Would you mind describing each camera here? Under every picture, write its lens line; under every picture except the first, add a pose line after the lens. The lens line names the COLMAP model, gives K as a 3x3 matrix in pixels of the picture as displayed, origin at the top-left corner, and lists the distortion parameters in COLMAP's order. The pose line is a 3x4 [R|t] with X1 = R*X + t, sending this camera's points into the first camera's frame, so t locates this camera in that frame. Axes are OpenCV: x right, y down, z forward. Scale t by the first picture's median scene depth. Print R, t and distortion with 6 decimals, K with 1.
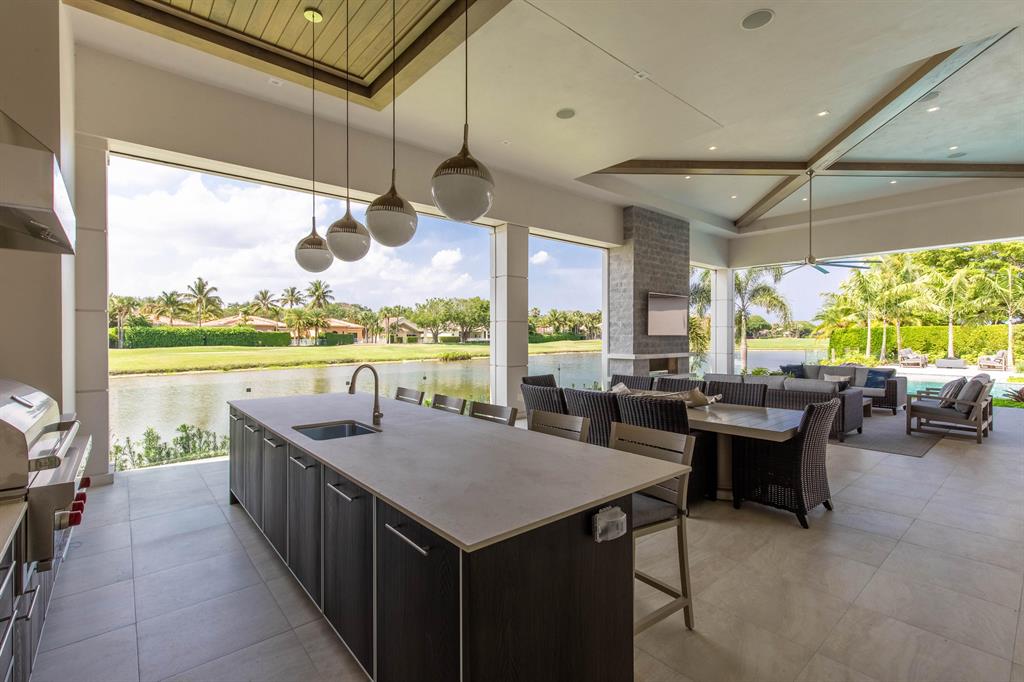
lens RADIAL K [[471.3, 0, 516.7], [0, 471.3, 339.2], [0, 0, 1]] dist [0.004276, 0.001182]
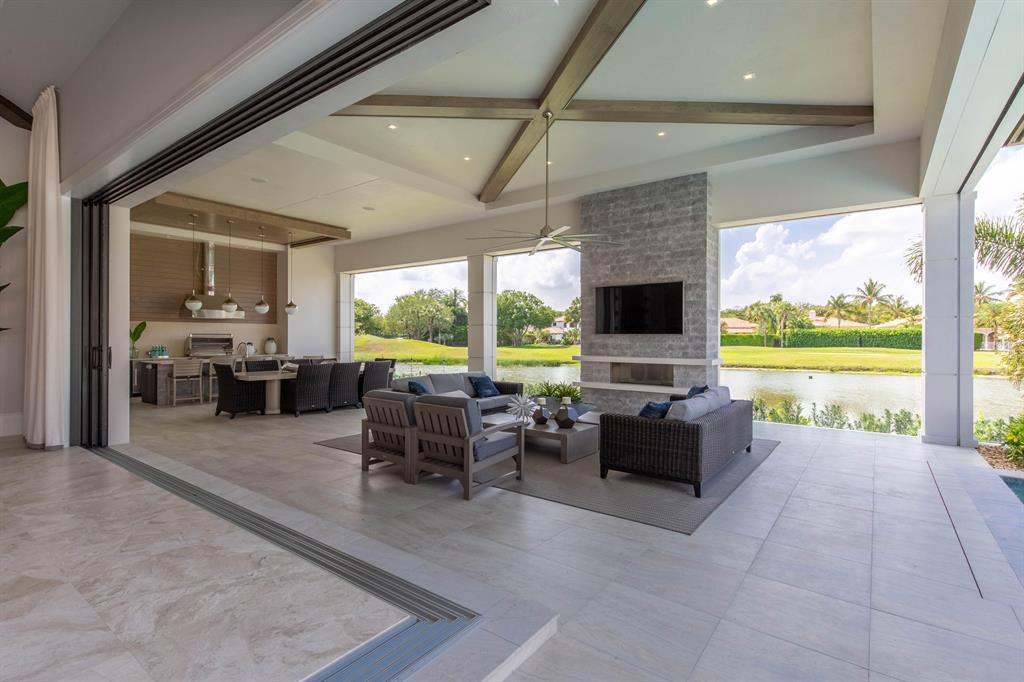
lens RADIAL K [[471.3, 0, 528.8], [0, 471.3, 334.1], [0, 0, 1]] dist [0.004276, 0.001182]
pose [[0.244490, -0.003856, -0.969644, 0.124548], [-0.009590, 0.999934, -0.006394, -0.000277], [0.969604, 0.010862, 0.244437, 0.074144]]
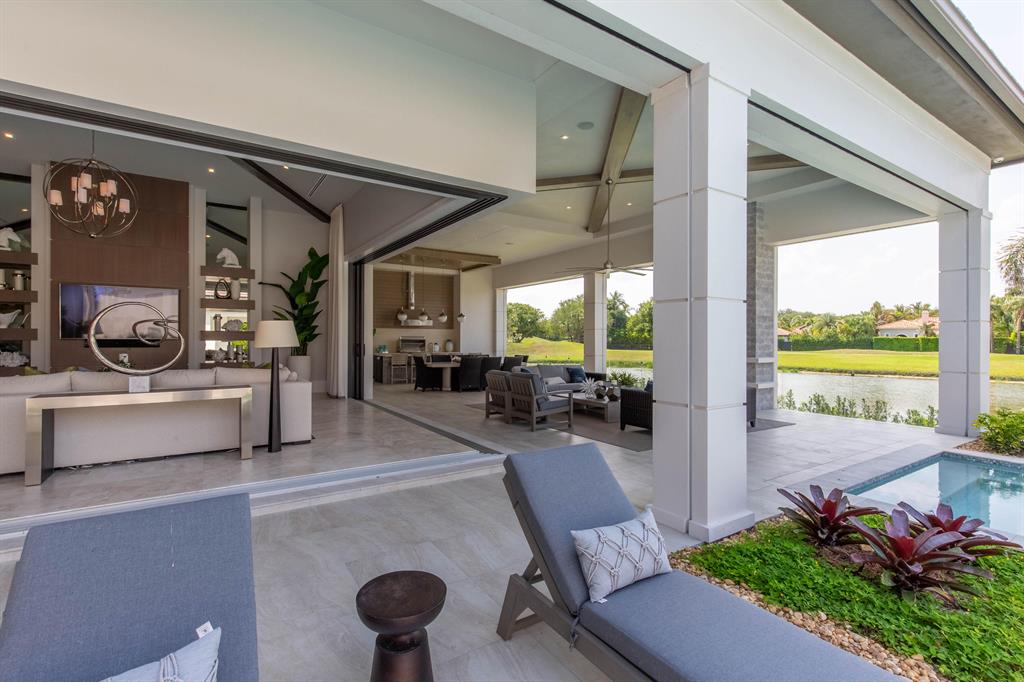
lens RADIAL K [[471.3, 0, 473.0], [0, 471.3, 344.4], [0, 0, 1]] dist [0.004276, 0.001182]
pose [[-0.217832, 0.011969, -0.975913, 0.156569], [-0.011887, 0.999818, 0.014915, -0.000291], [0.975914, 0.014850, -0.217650, 0.086164]]
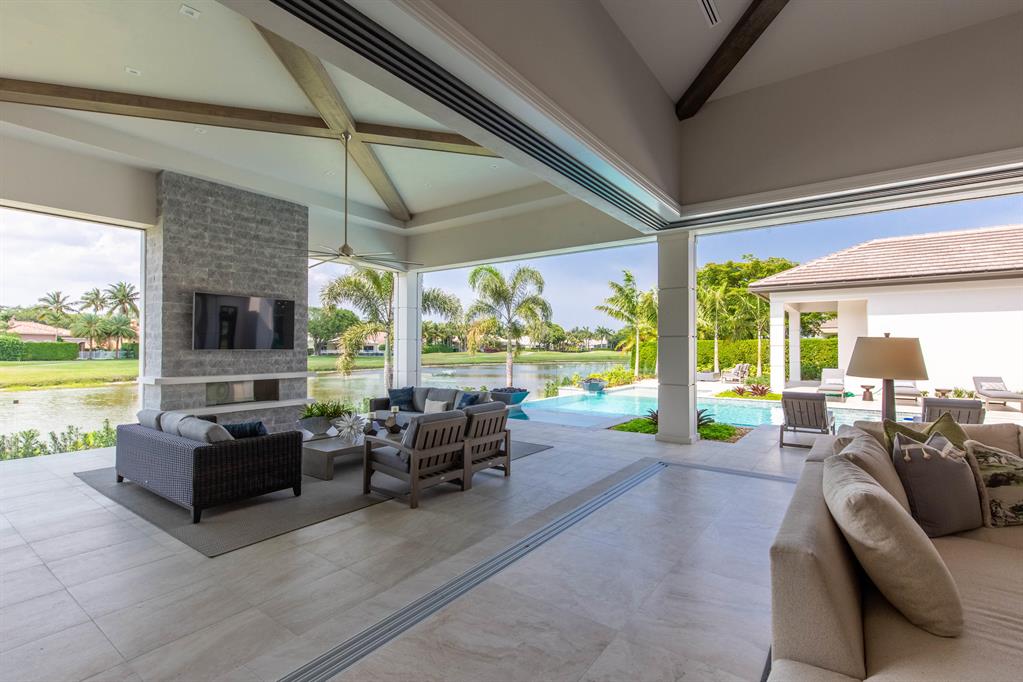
lens RADIAL K [[470.9, 0, 518.3], [0, 470.9, 339.6], [0, 0, 1]] dist [0.004276, 0.001182]
pose [[0.968854, 0.006713, 0.247542, 0.065544], [-0.000704, 0.999703, -0.024359, -0.000834], [-0.247632, 0.023426, 0.968571, 0.019437]]
